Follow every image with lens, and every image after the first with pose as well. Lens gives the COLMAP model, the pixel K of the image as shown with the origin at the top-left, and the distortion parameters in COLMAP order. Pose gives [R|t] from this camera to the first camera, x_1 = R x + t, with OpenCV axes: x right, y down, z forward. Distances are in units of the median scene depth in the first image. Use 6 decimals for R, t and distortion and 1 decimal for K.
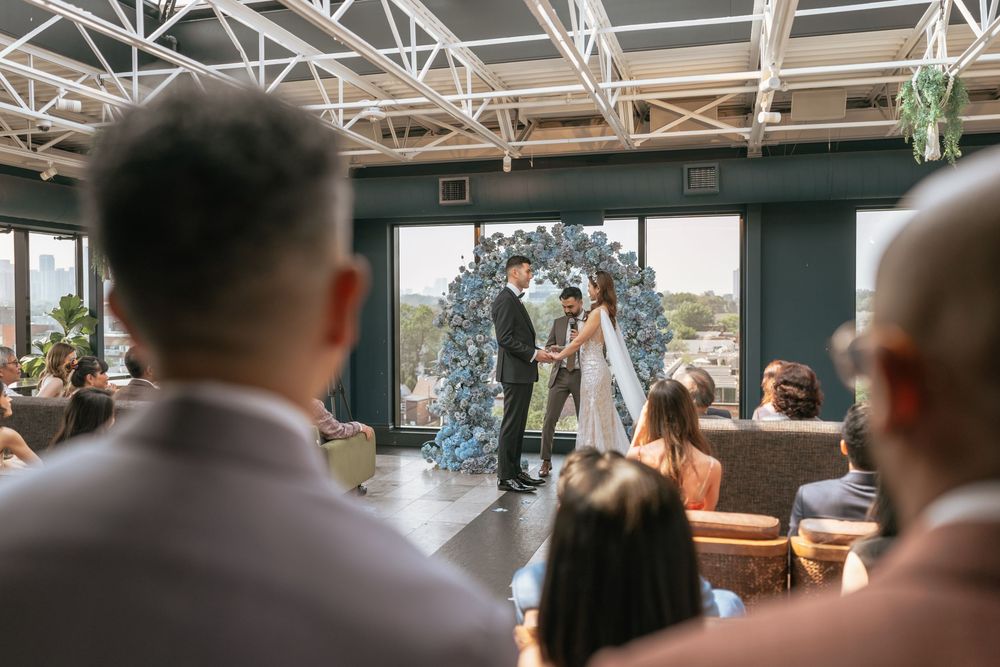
lens RADIAL K [[852.5, 0, 500.0], [0, 852.5, 333.5], [0, 0, 1]] dist [-0.006540, 0.001334]
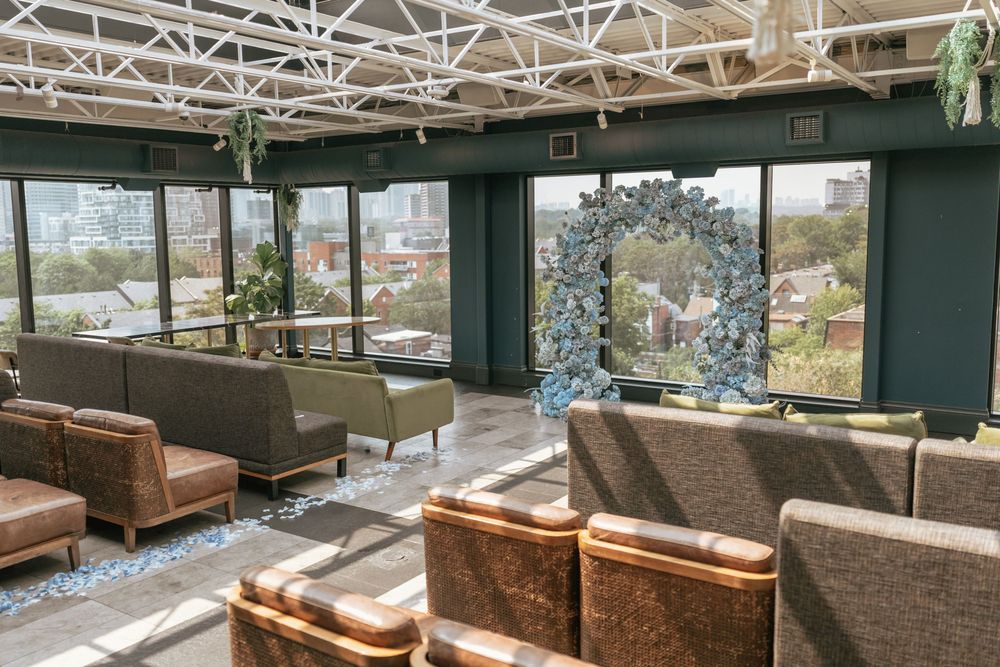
lens RADIAL K [[874.5, 0, 500.0], [0, 874.5, 333.5], [0, 0, 1]] dist [0.001276, -0.001950]
pose [[0.948516, 0.033166, -0.314987, 0.220472], [-0.002298, 0.995197, 0.097868, -0.048569], [0.316720, -0.092105, 0.944036, -0.035434]]
